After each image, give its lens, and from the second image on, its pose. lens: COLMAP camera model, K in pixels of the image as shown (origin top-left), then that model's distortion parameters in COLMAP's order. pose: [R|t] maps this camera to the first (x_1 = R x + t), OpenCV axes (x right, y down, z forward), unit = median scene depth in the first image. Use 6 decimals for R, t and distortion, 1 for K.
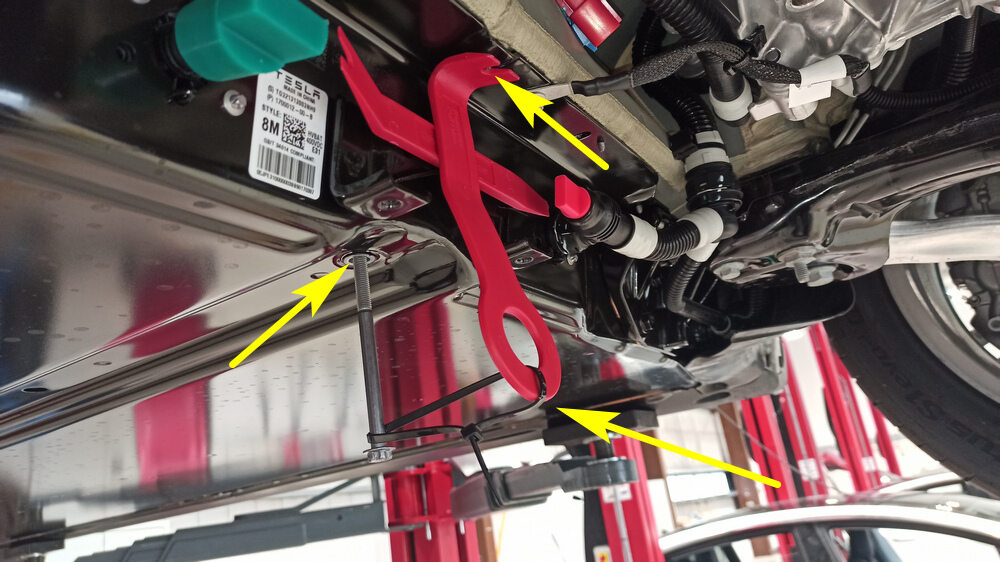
lens RADIAL K [[736.8, 0, 494.4], [0, 736.8, 279.0], [0, 0, 1]] dist [0.014732, -0.031626]
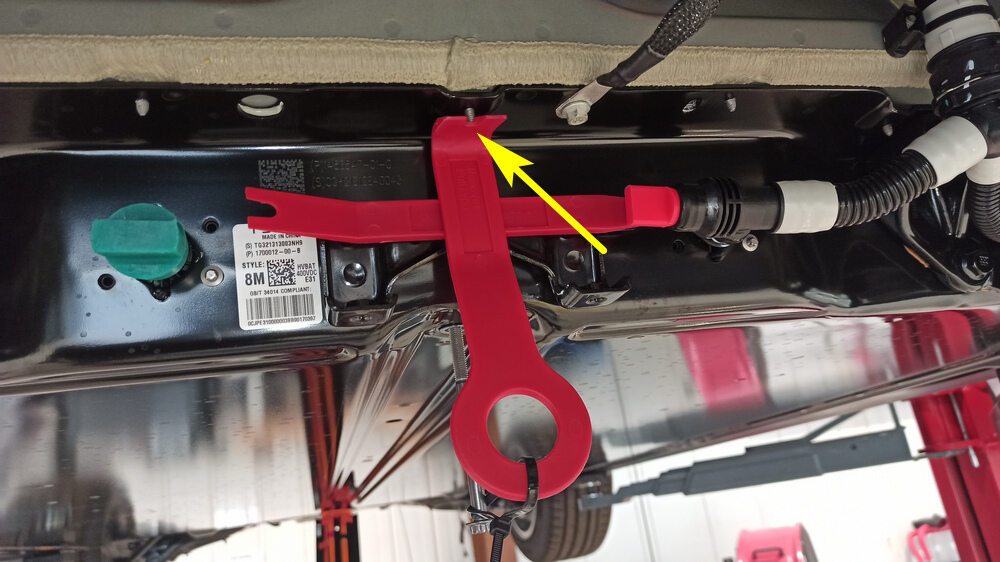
lens RADIAL K [[736.8, 0, 503.1], [0, 736.8, 280.4], [0, 0, 1]] dist [0.014732, -0.031626]
pose [[0.728623, -0.169702, -0.663558, 0.691852], [0.255313, 0.966287, 0.033224, -0.135228], [0.635550, -0.193623, 0.747386, 0.363926]]
